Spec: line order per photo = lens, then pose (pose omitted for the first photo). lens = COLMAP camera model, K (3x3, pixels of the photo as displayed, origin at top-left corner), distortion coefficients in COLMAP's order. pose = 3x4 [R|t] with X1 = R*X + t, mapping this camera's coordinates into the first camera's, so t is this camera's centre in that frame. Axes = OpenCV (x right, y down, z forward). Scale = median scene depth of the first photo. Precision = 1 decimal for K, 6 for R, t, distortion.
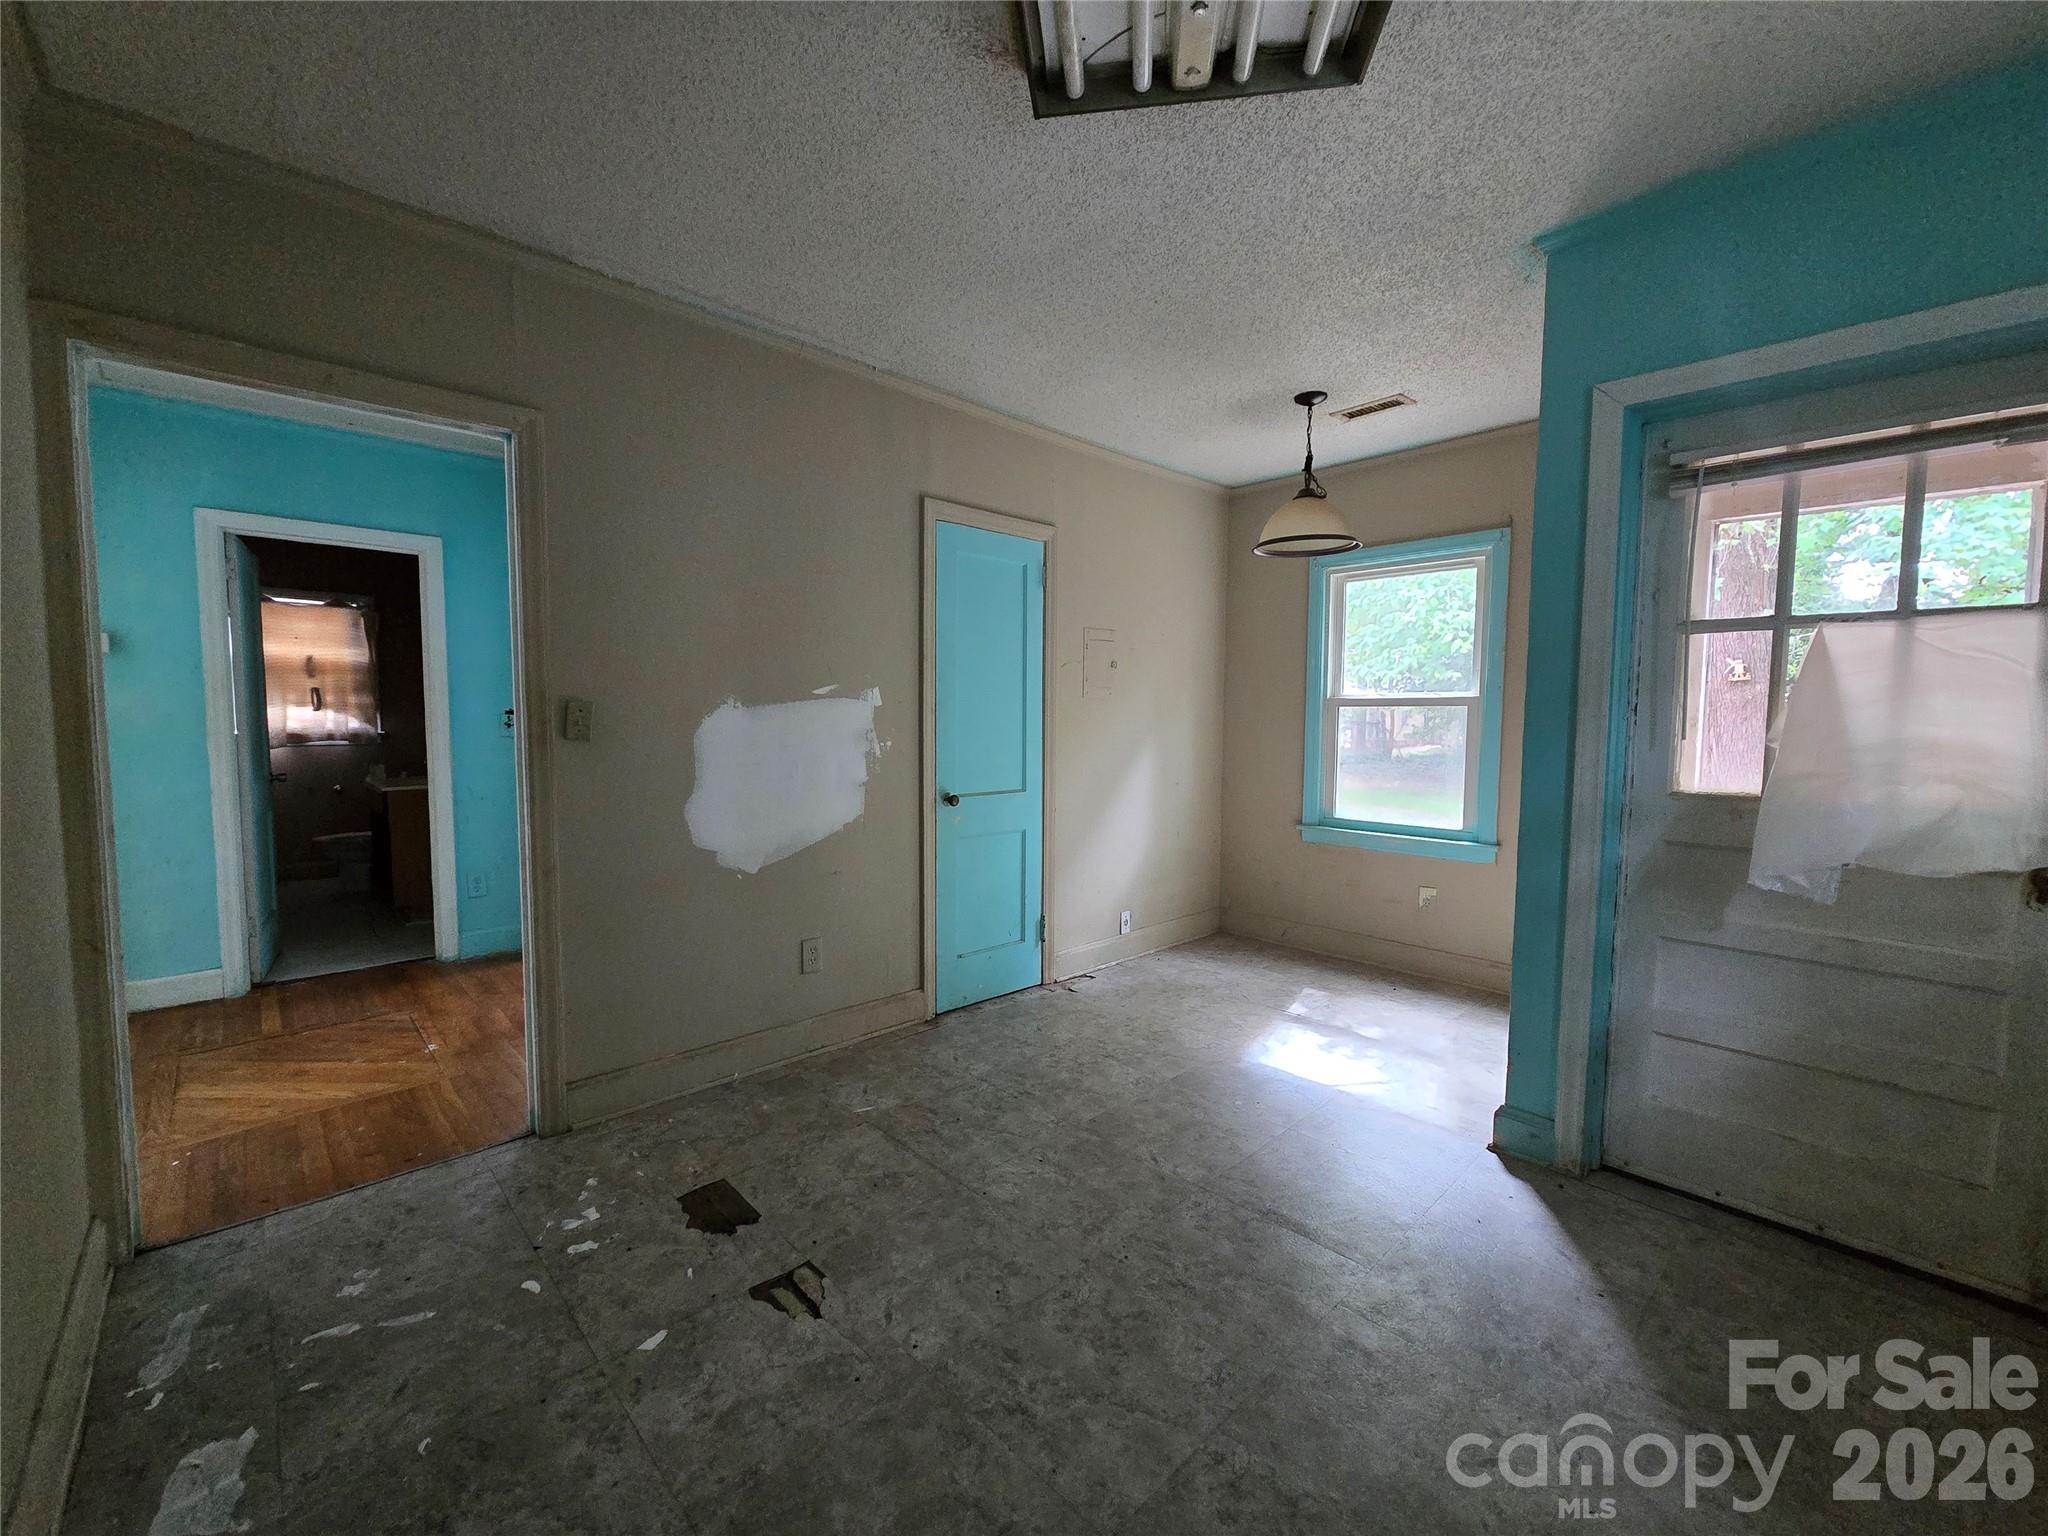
lens RADIAL K [[841.5, 0, 1019.7], [0, 841.5, 770.8], [0, 0, 1]] dist [-0.004478, 0.000487]
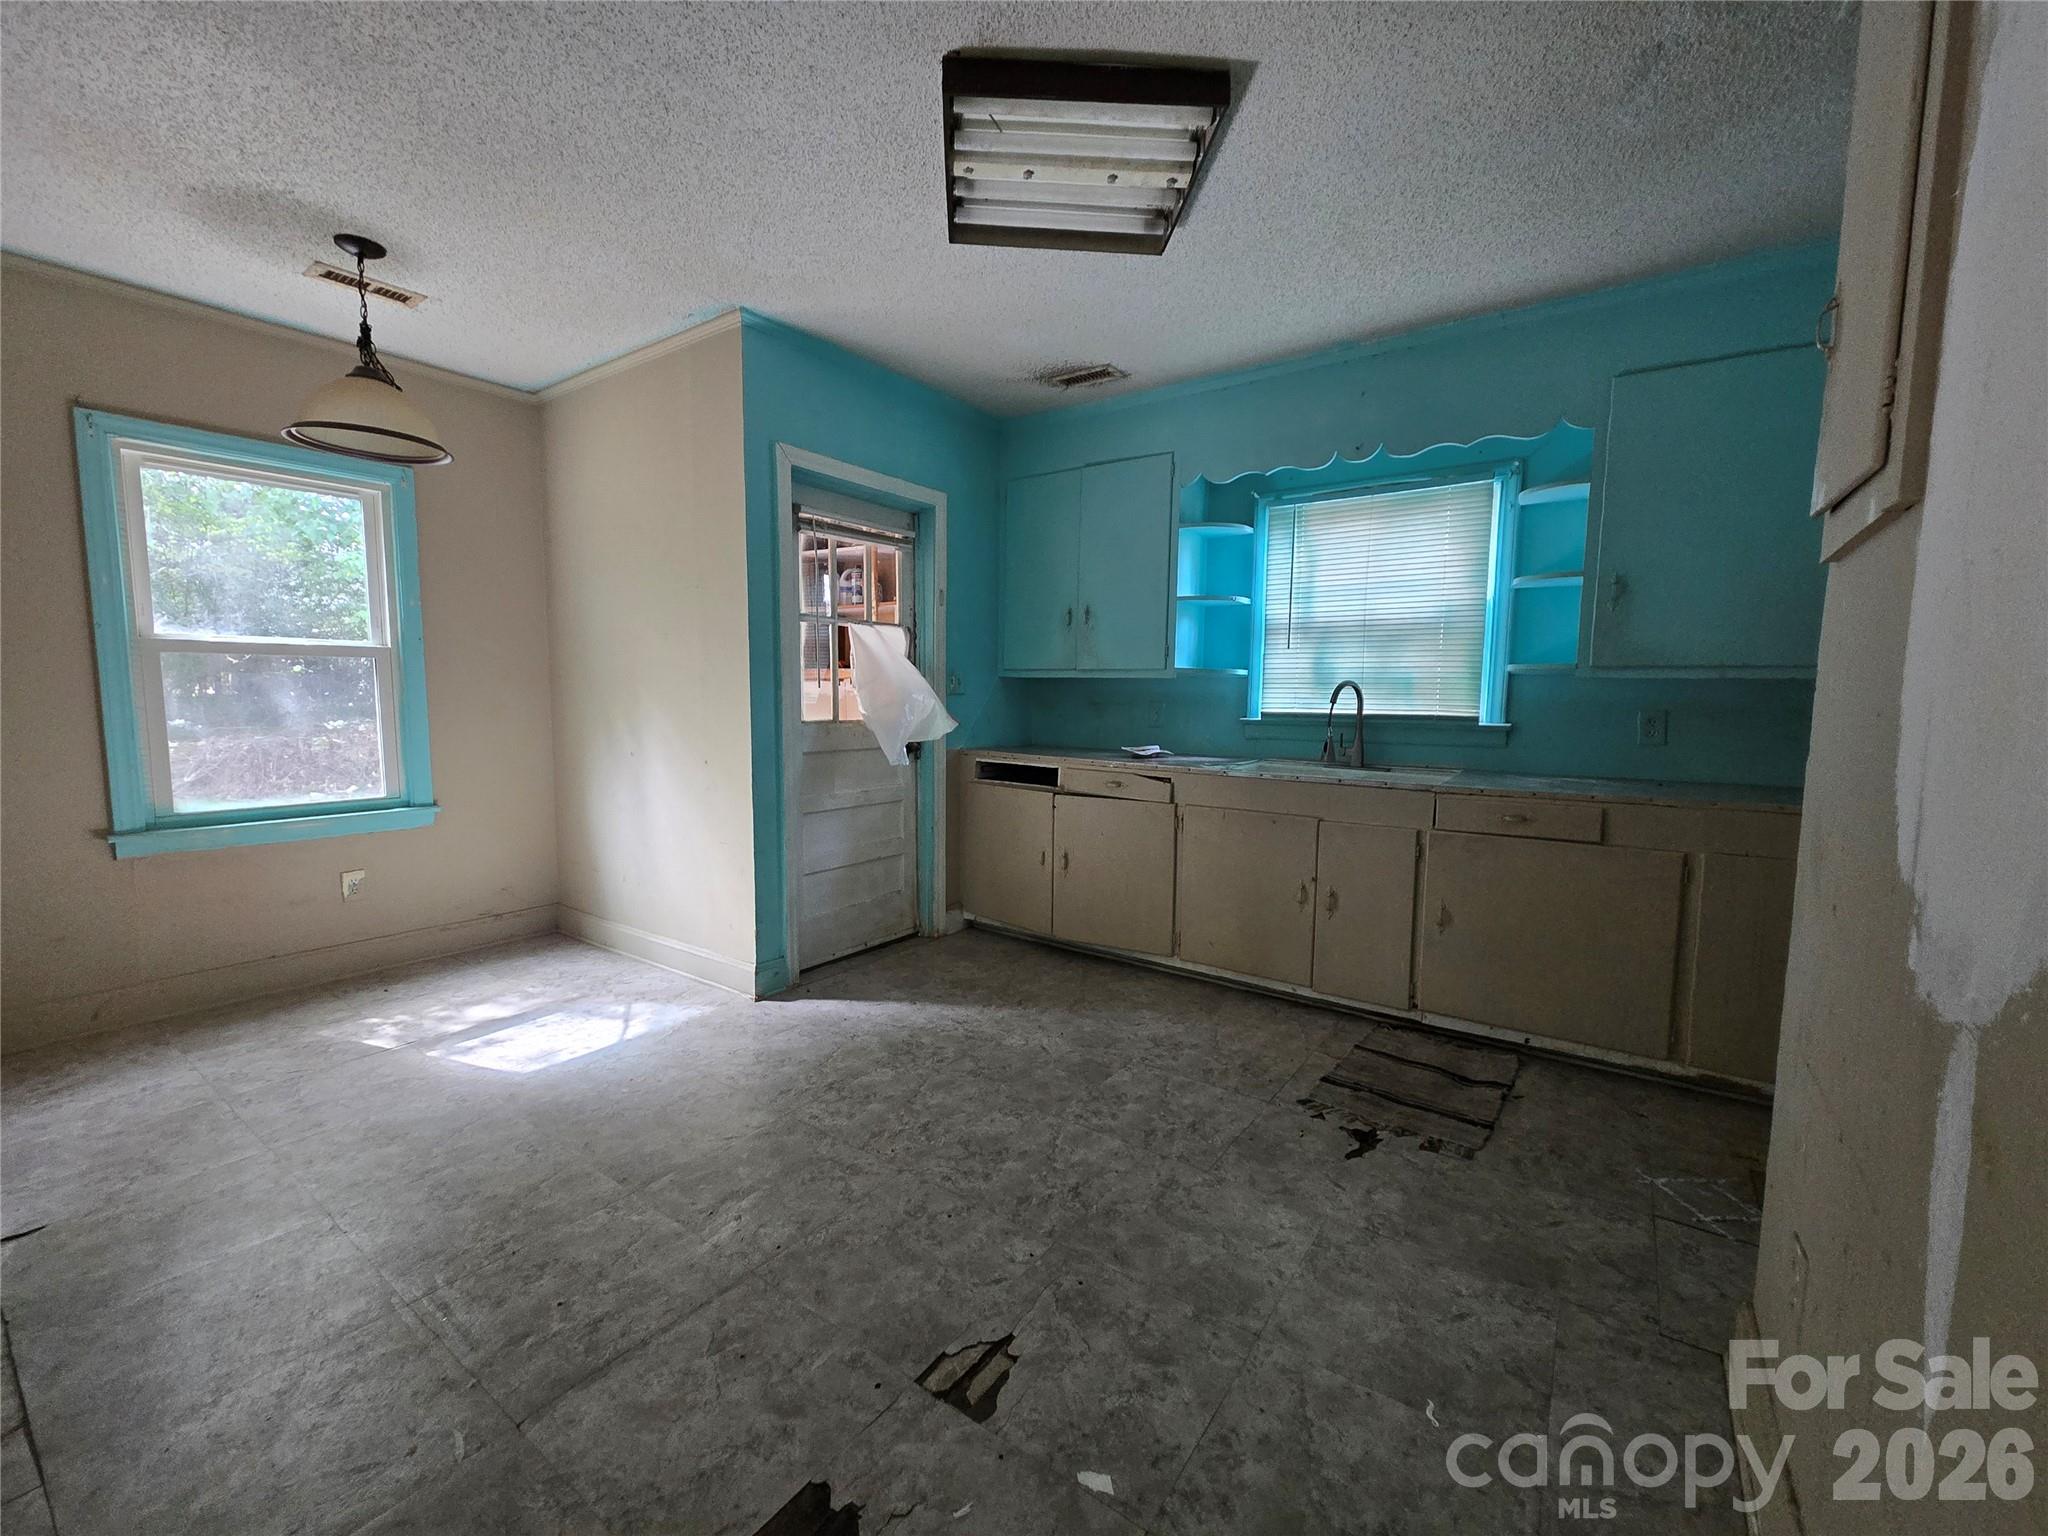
lens RADIAL K [[841.5, 0, 1021.5], [0, 841.5, 771.1], [0, 0, 1]] dist [-0.004478, 0.000487]
pose [[-0.197803, -0.103368, 0.974776, -0.839965], [0.054327, 0.991740, 0.116191, -0.042117], [-0.978735, 0.075940, -0.190553, 0.887060]]
